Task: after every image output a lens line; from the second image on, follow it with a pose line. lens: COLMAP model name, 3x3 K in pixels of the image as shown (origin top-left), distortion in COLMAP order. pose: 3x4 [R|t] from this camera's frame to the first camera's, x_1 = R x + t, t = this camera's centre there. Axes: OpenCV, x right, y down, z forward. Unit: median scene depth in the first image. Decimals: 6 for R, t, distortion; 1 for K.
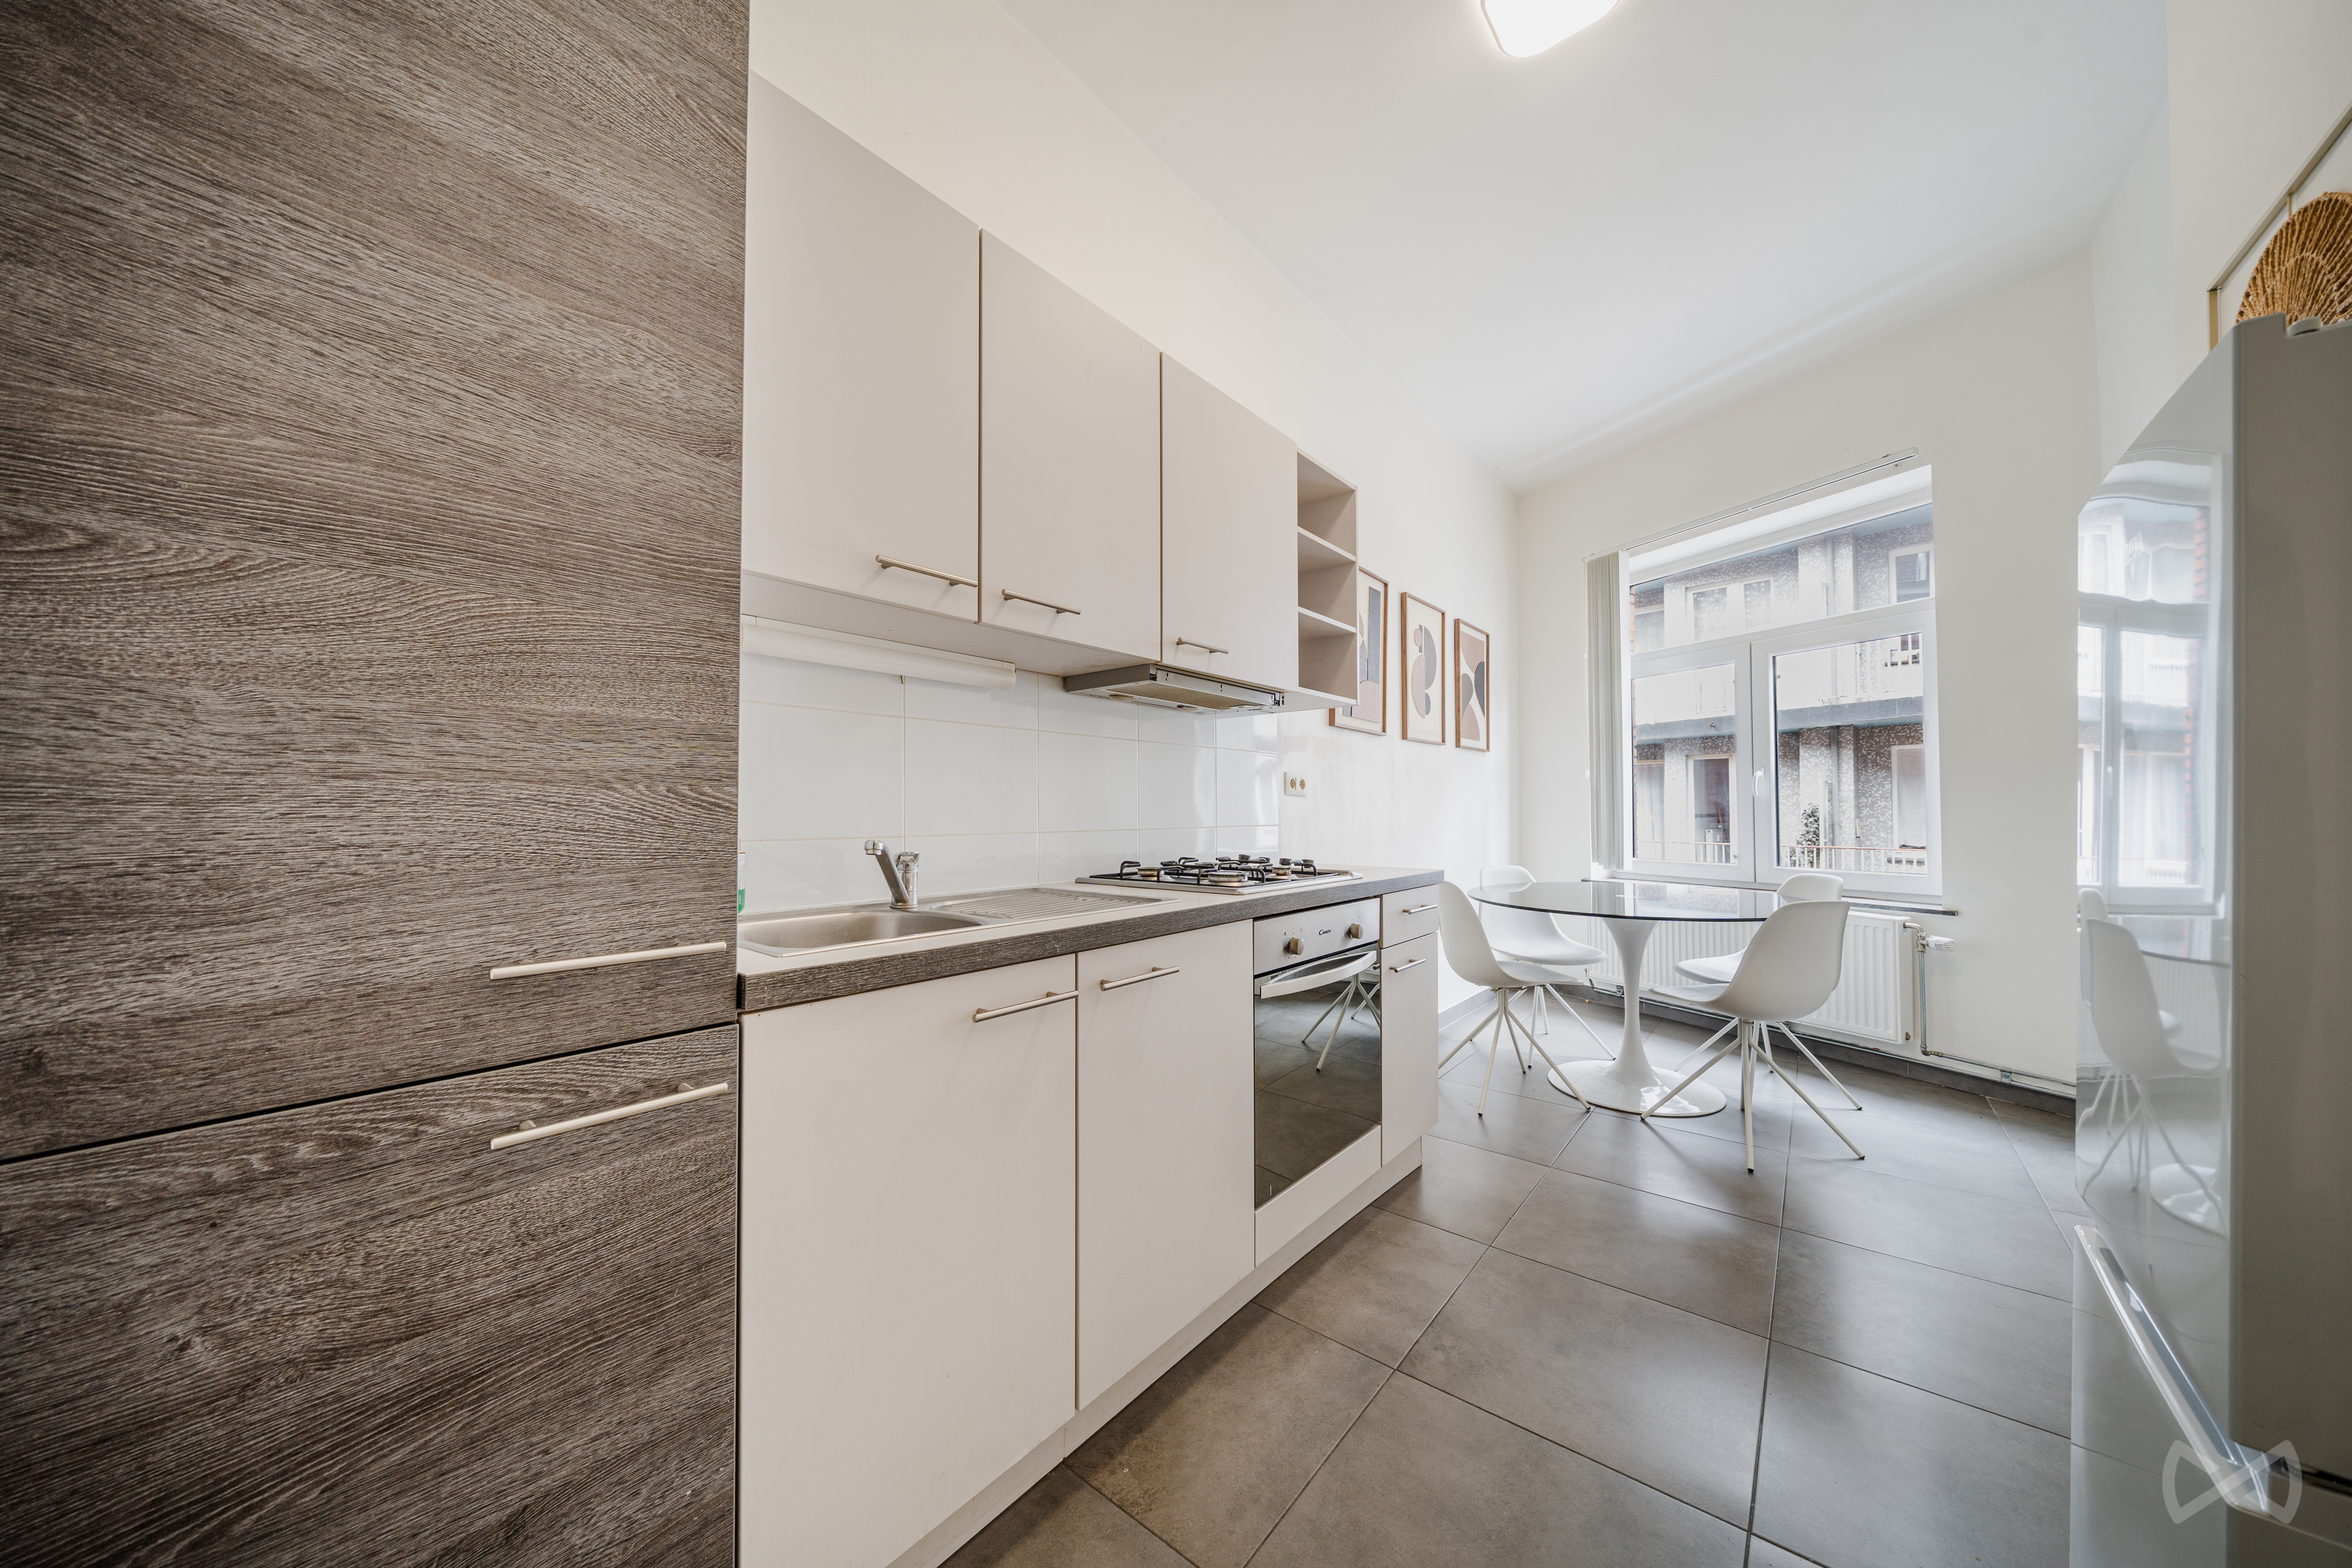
lens RADIAL K [[792.7, 0, 1180.4], [0, 792.7, 795.5], [0, 0, 1]] dist [-0.002478, -0.001684]
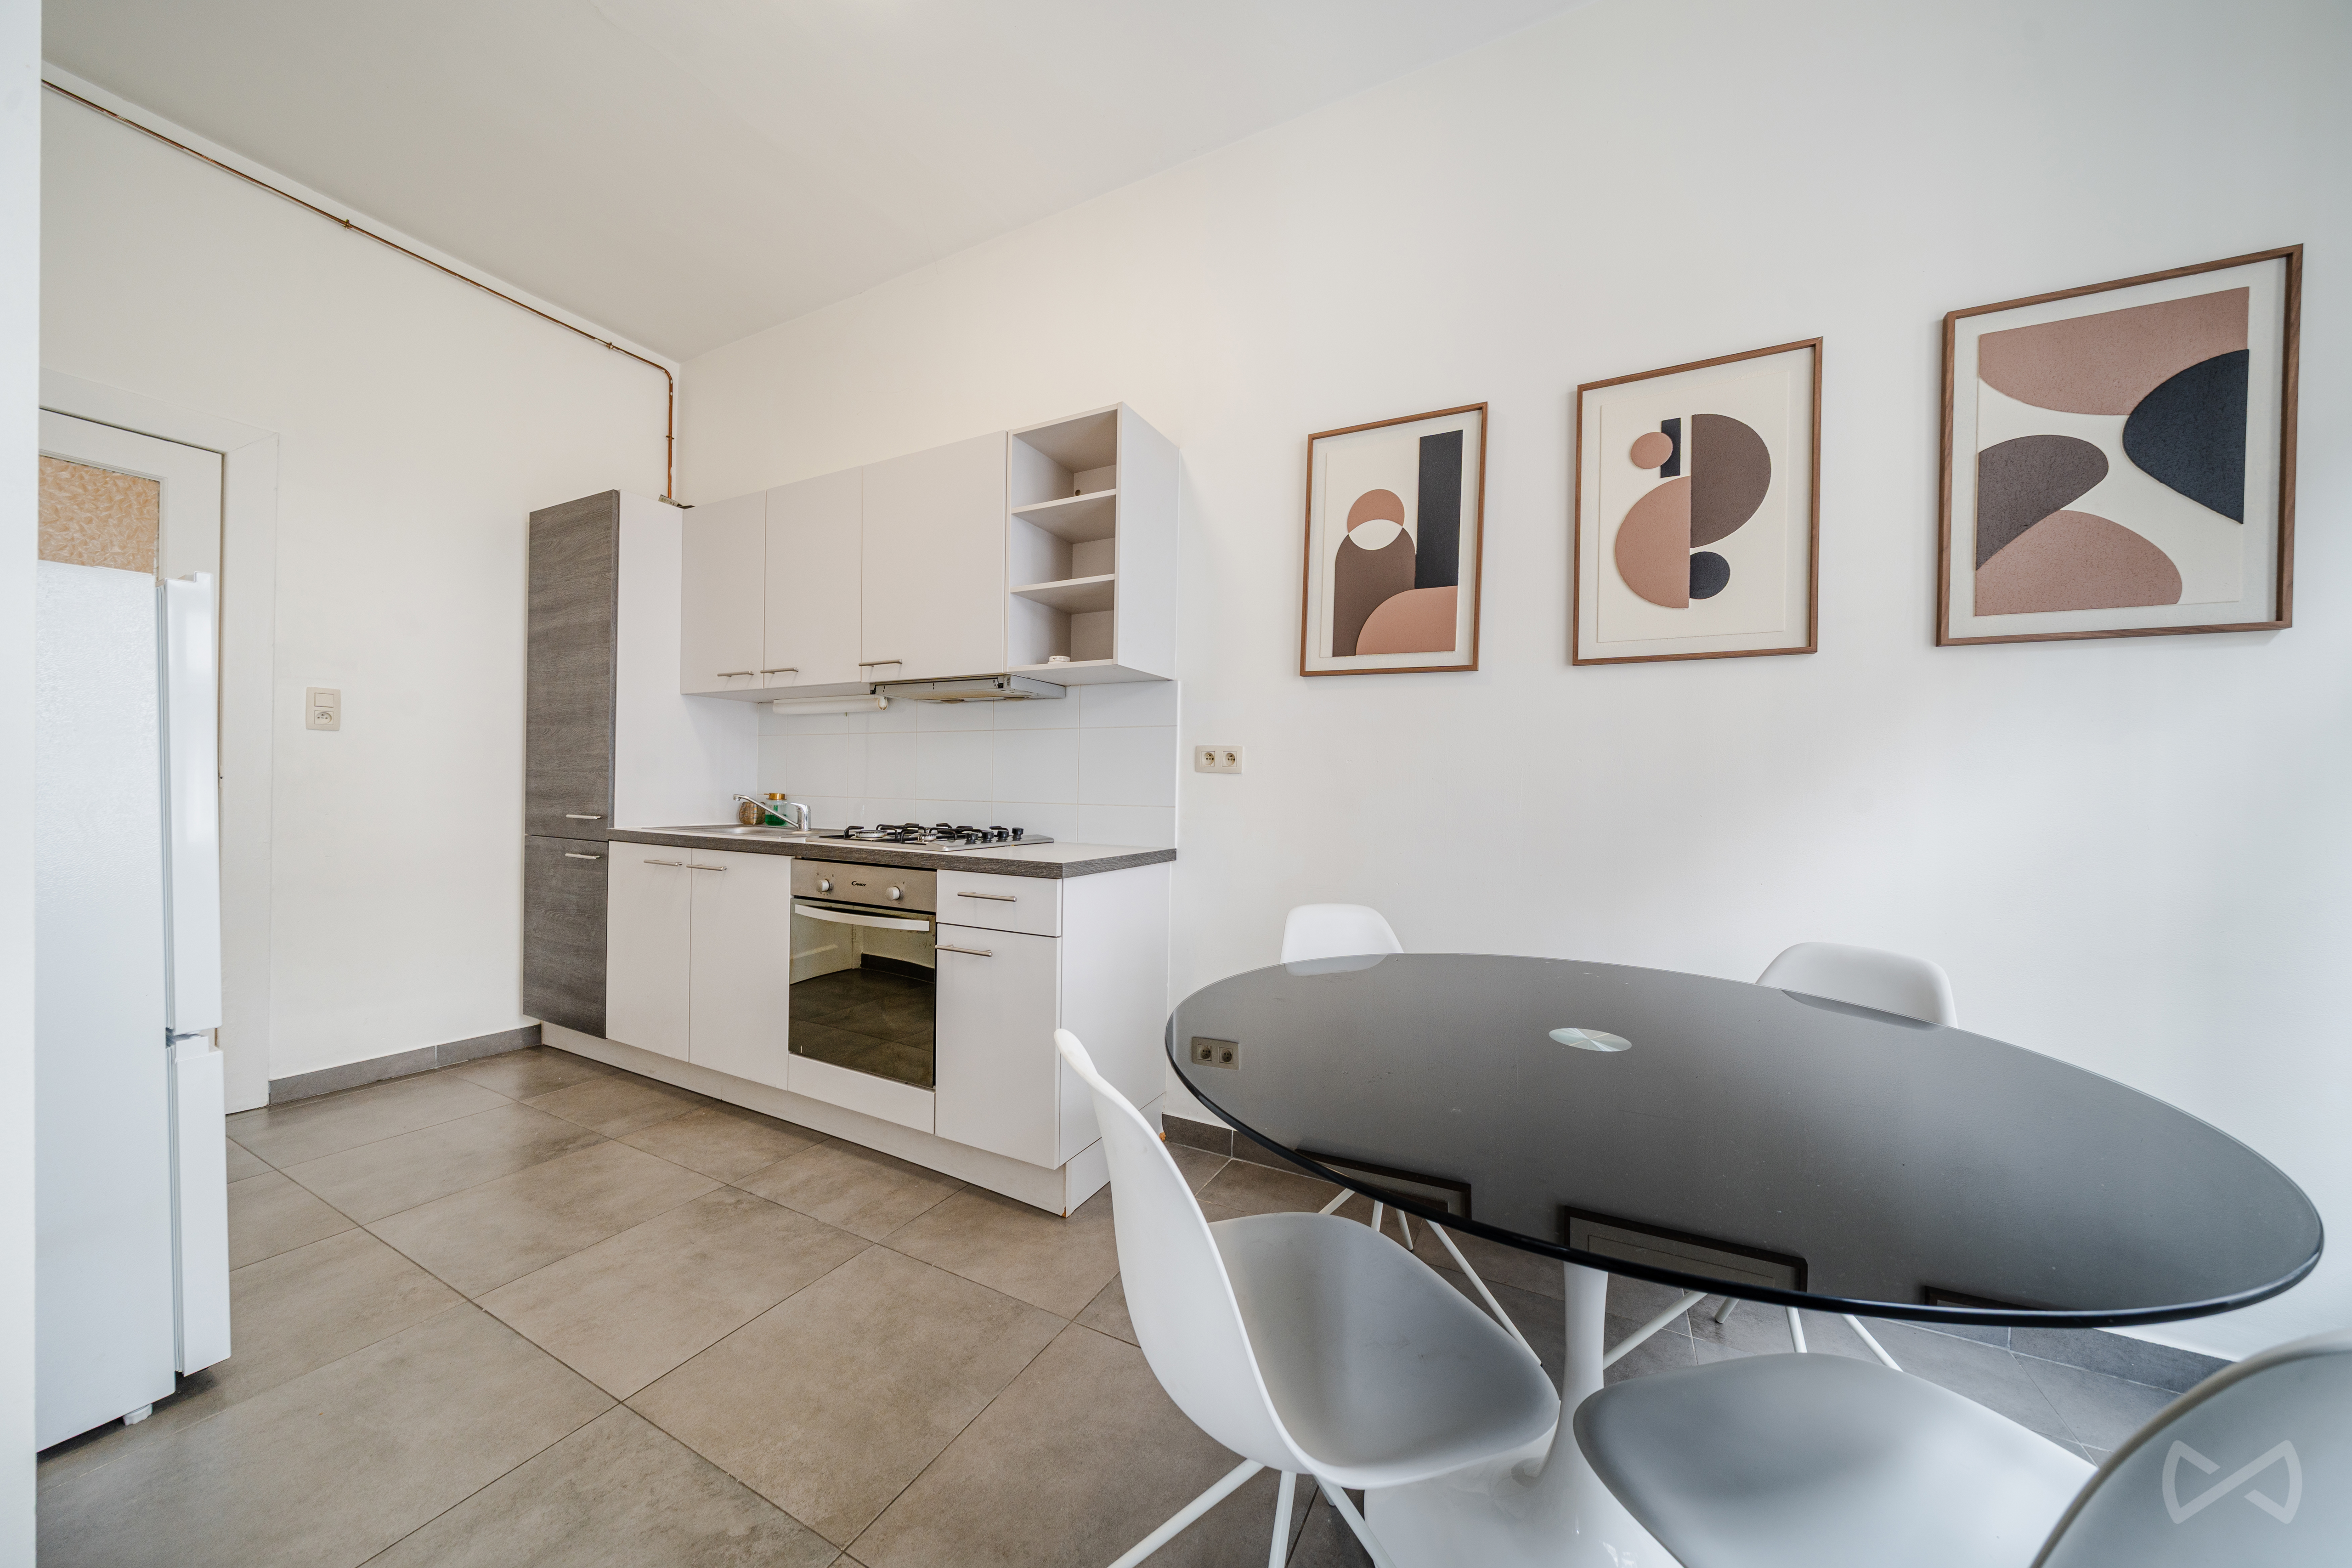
lens RADIAL K [[792.7, 0, 1180.4], [0, 792.7, 795.5], [0, 0, 1]] dist [-0.002478, -0.001684]
pose [[0.198573, 0.012053, -0.980012, 1.611166], [0.000767, 0.999922, 0.012454, 0.024419], [0.980086, -0.003225, 0.198549, 1.362694]]
